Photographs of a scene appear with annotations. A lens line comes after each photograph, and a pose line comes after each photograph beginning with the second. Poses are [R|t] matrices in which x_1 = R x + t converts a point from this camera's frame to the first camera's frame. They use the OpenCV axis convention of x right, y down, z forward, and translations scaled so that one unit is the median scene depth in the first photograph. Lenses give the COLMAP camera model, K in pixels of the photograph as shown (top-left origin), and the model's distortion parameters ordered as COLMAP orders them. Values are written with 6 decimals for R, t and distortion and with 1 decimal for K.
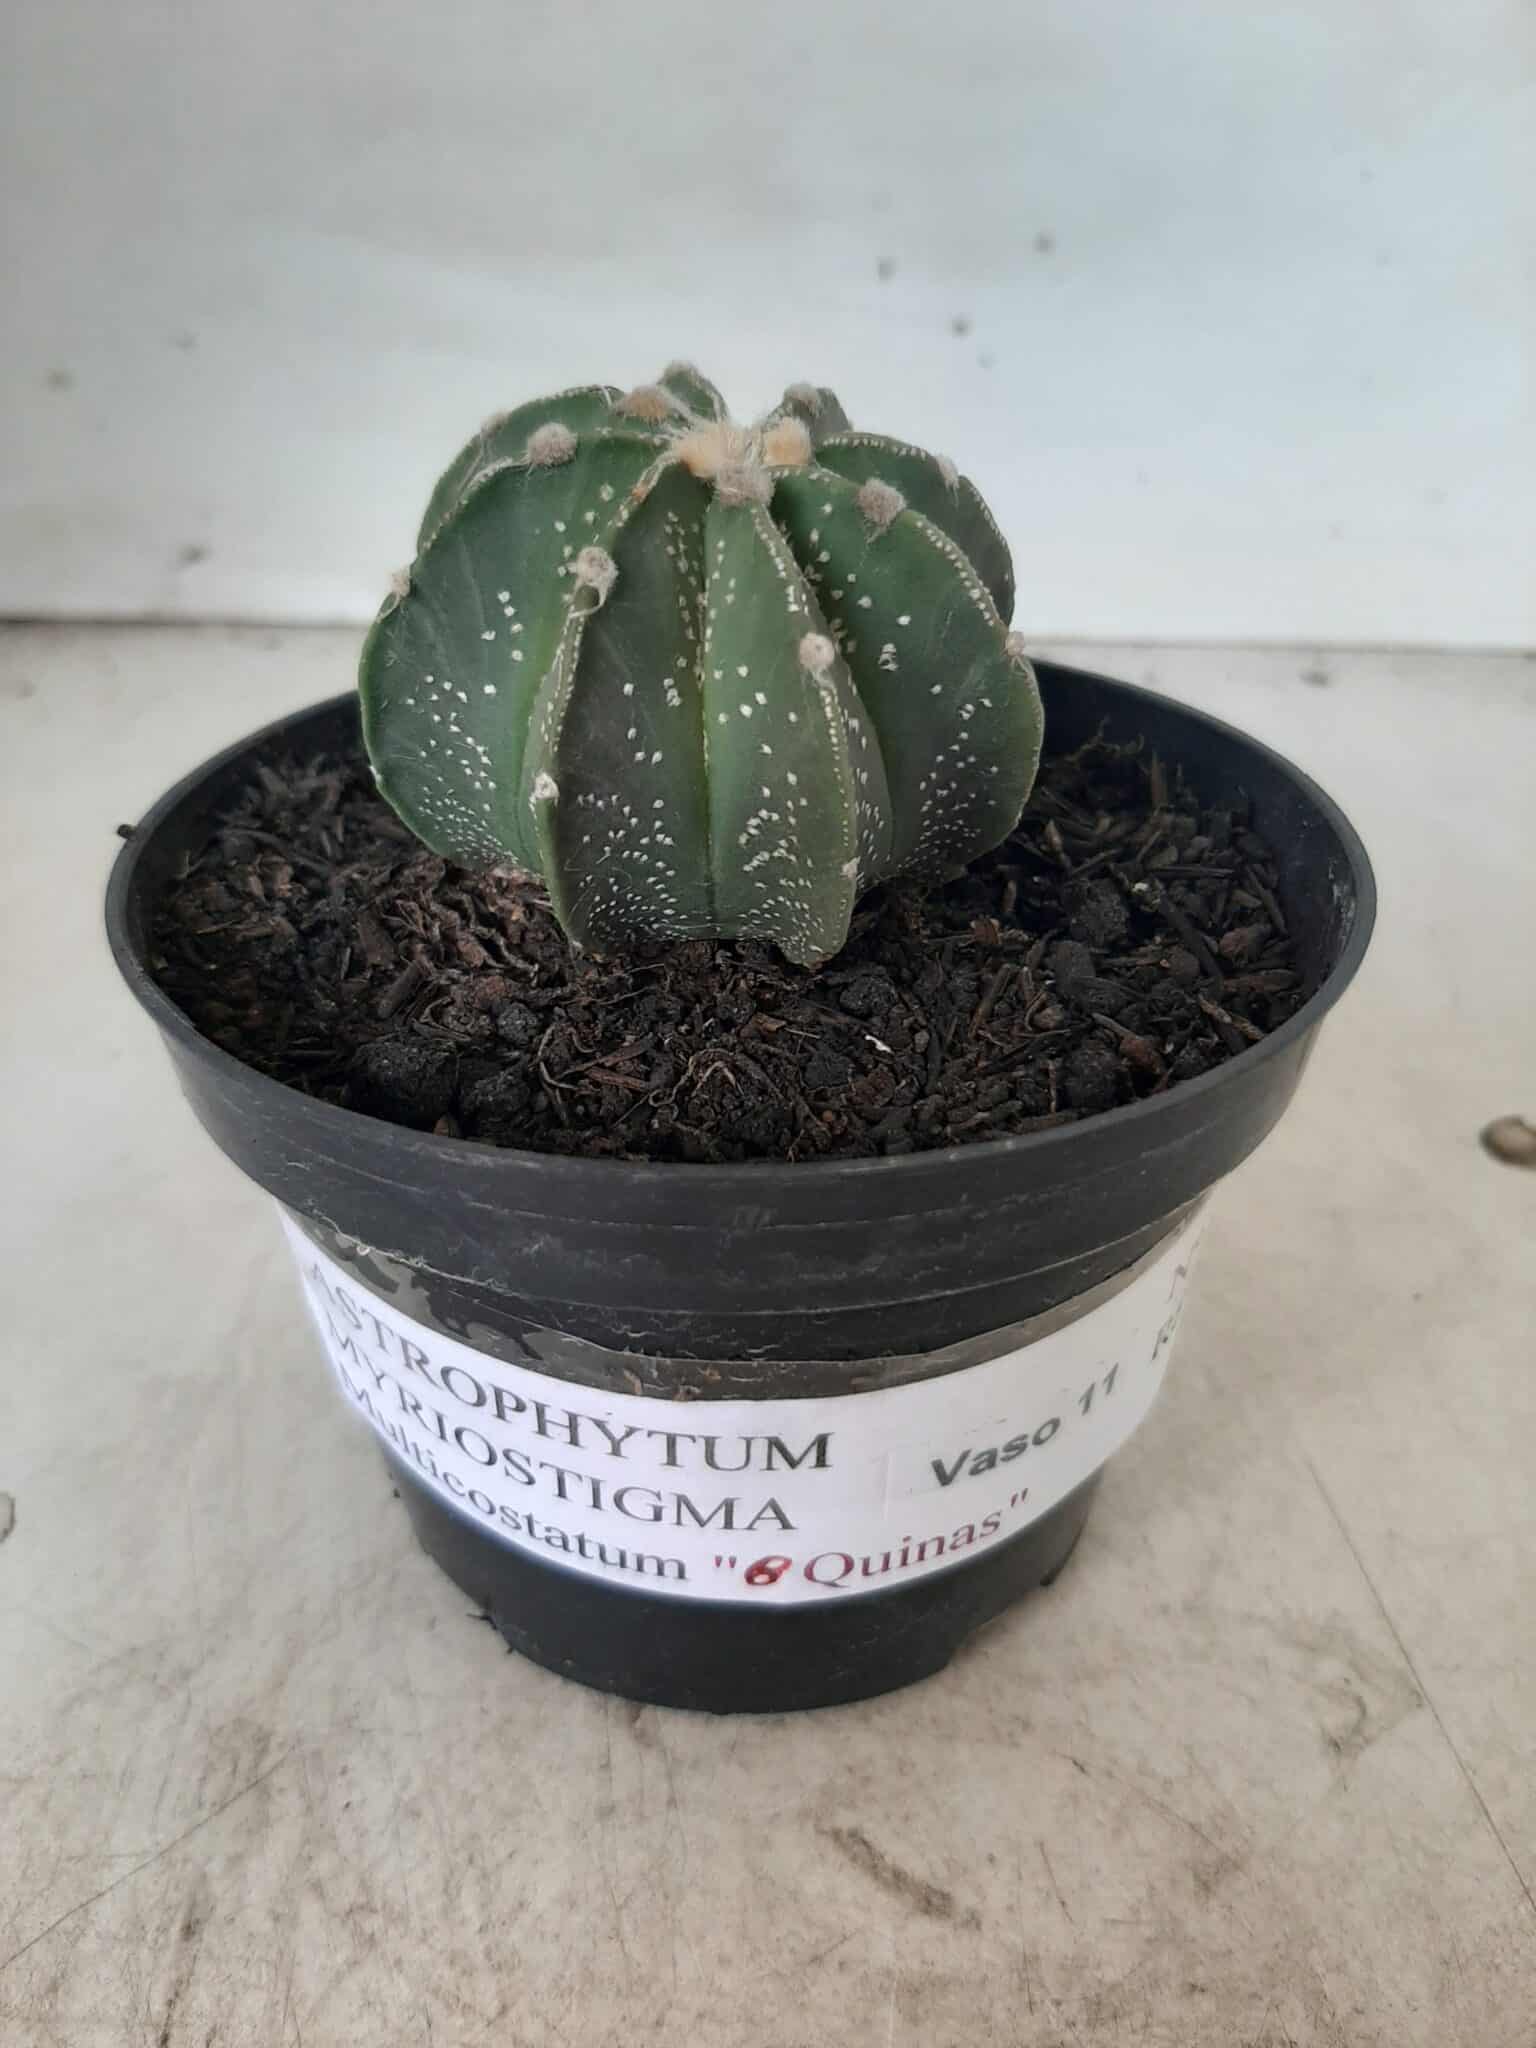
lens RADIAL K [[1683.2, 0, 745.9], [0, 1683.2, 1025.3], [0, 0, 1]] dist [0.100946, -0.308837]
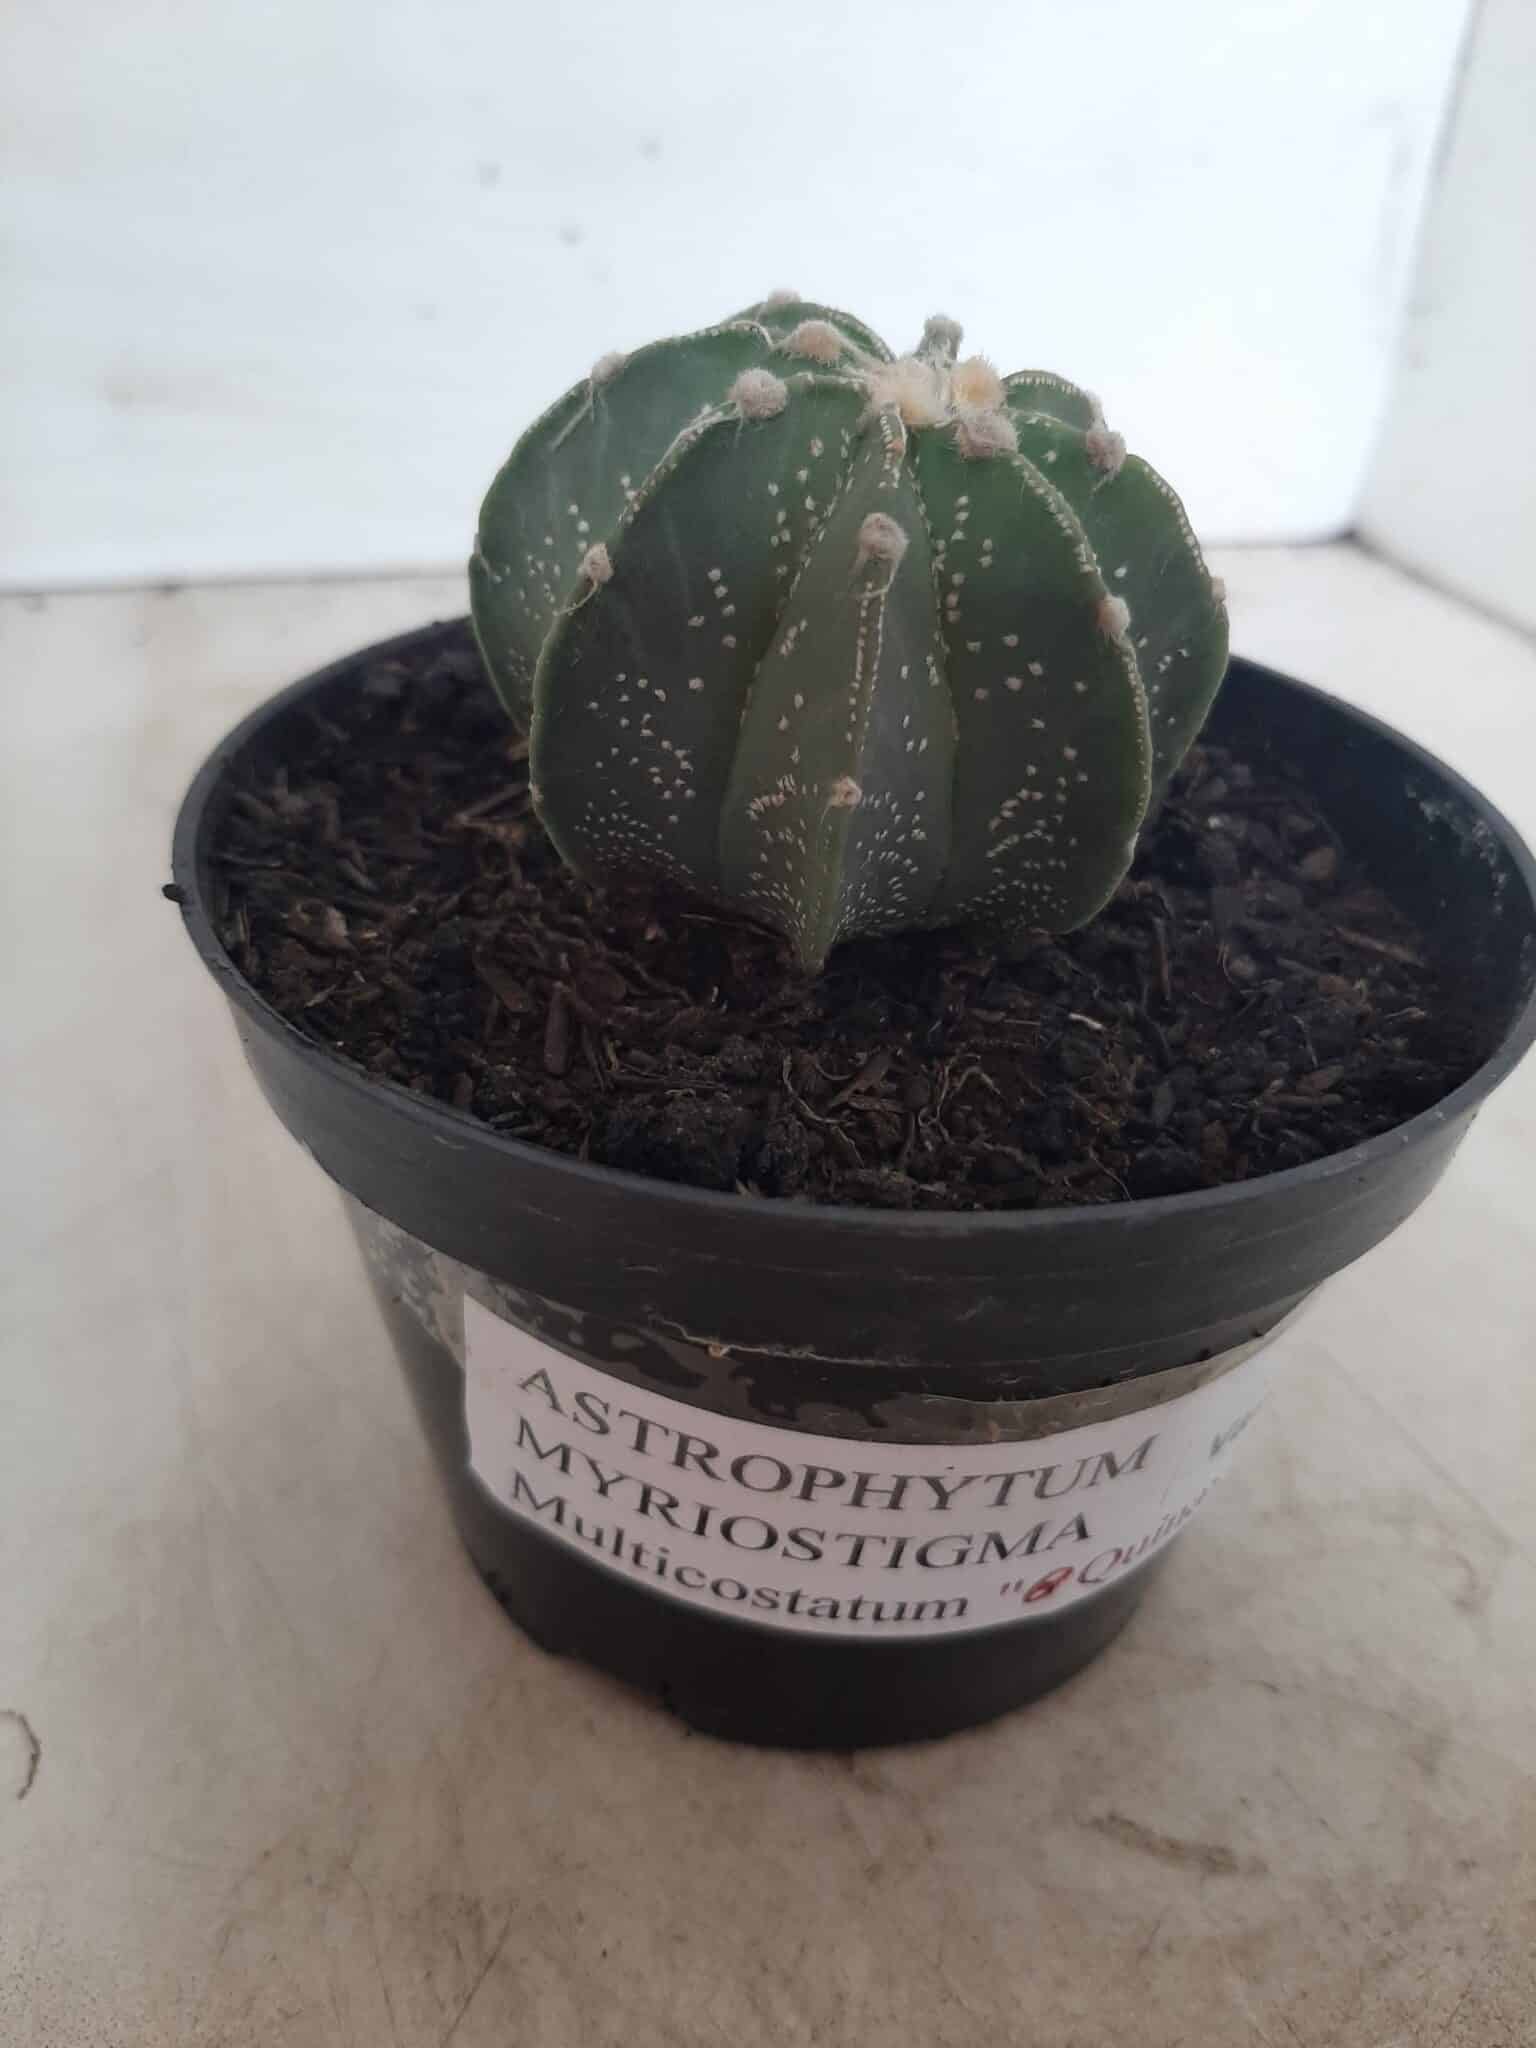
lens RADIAL K [[1683.2, 0, 745.9], [0, 1683.2, 1025.3], [0, 0, 1]] dist [0.100946, -0.308837]
pose [[0.938955, -0.148484, 0.310348, -0.418332], [0.133378, 0.988628, 0.069468, -0.082034], [-0.317134, -0.023834, 0.948081, 0.168734]]
